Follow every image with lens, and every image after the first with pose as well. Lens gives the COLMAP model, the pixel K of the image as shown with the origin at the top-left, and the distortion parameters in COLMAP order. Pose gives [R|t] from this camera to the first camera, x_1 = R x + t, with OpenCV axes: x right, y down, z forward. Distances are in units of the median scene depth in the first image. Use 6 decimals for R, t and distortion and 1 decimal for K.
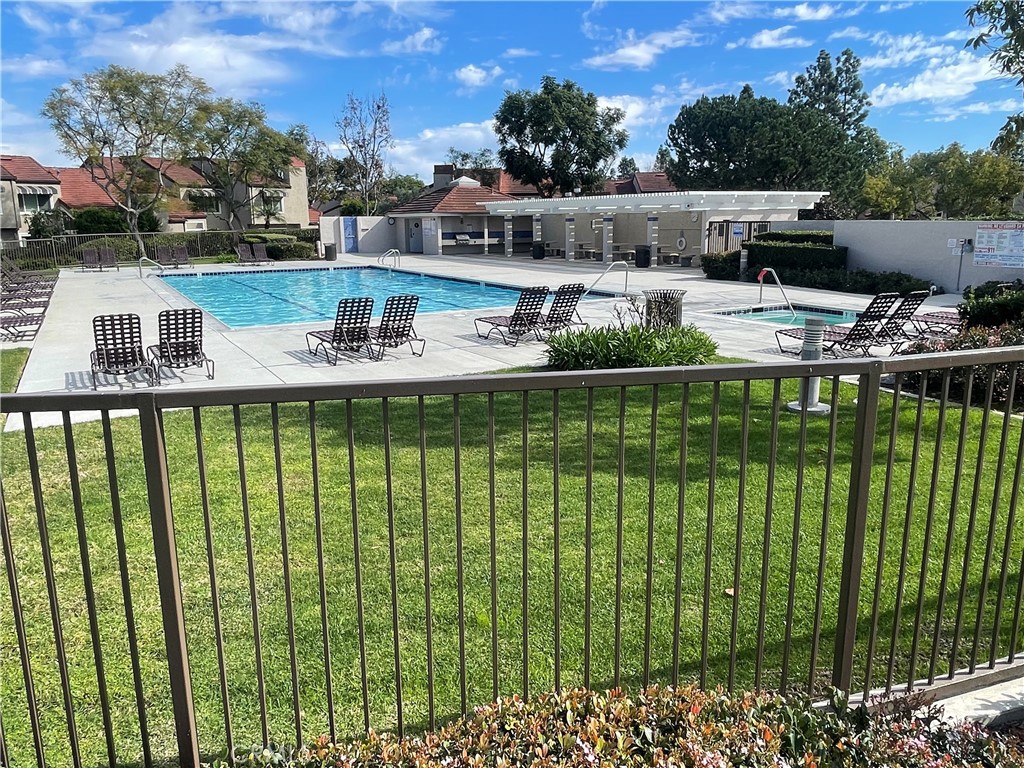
lens RADIAL K [[713.9, 0, 513.9], [0, 713.9, 369.7], [0, 0, 1]] dist [0.042629, -0.089710]
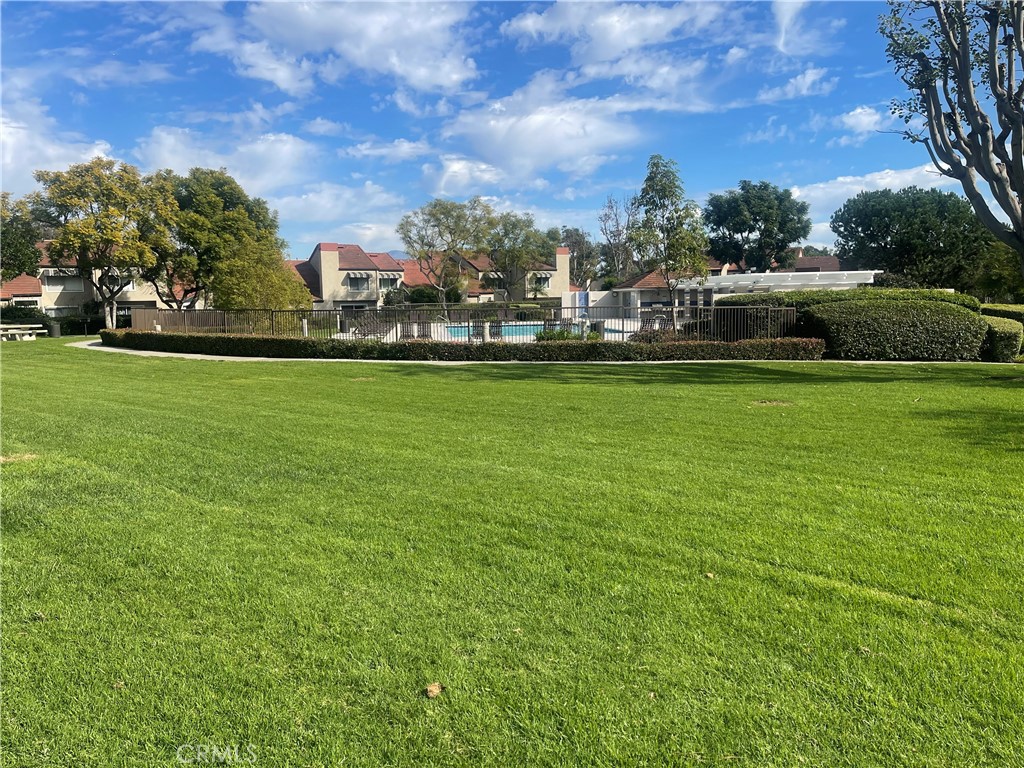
lens RADIAL K [[806.4, 0, 512.0], [0, 806.4, 384.0], [0, 0, 1]] dist [0.002784, -0.000352]
pose [[0.908707, 0.038999, -0.415609, 0.308757], [-0.078953, 0.993713, -0.079382, 0.099761], [0.409900, 0.104949, 0.906073, -0.453985]]
